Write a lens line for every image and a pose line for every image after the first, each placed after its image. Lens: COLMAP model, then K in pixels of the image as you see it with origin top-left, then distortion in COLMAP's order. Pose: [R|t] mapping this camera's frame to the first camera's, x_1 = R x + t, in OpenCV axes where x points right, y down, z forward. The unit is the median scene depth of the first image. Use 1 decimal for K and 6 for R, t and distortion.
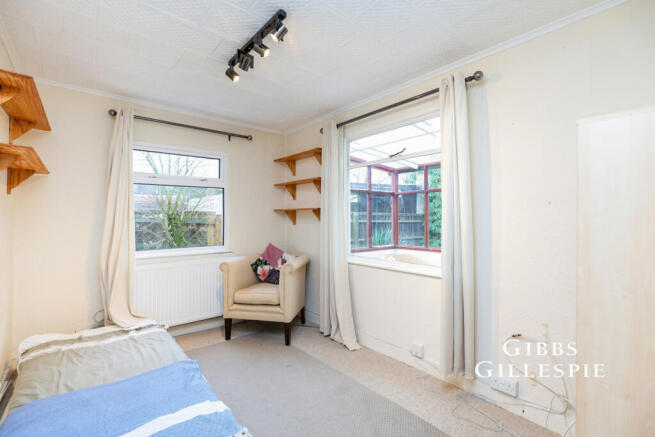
lens RADIAL K [[297.8, 0, 327.5], [0, 297.8, 218.5], [0, 0, 1]] dist [0.000447, 0.000152]
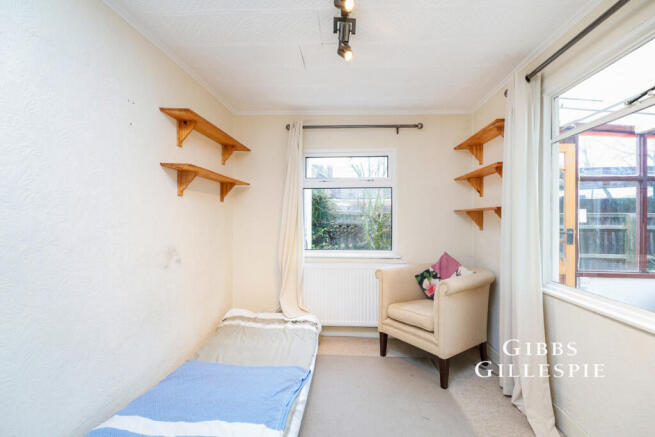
lens RADIAL K [[303.2, 0, 336.5], [0, 303.2, 223.0], [0, 0, 1]] dist [-0.000150, 0.000175]
pose [[0.732306, 0.013577, -0.680840, 0.179576], [-0.008558, 0.999906, 0.010734, -0.002098], [0.680921, -0.002034, 0.732354, 0.235872]]
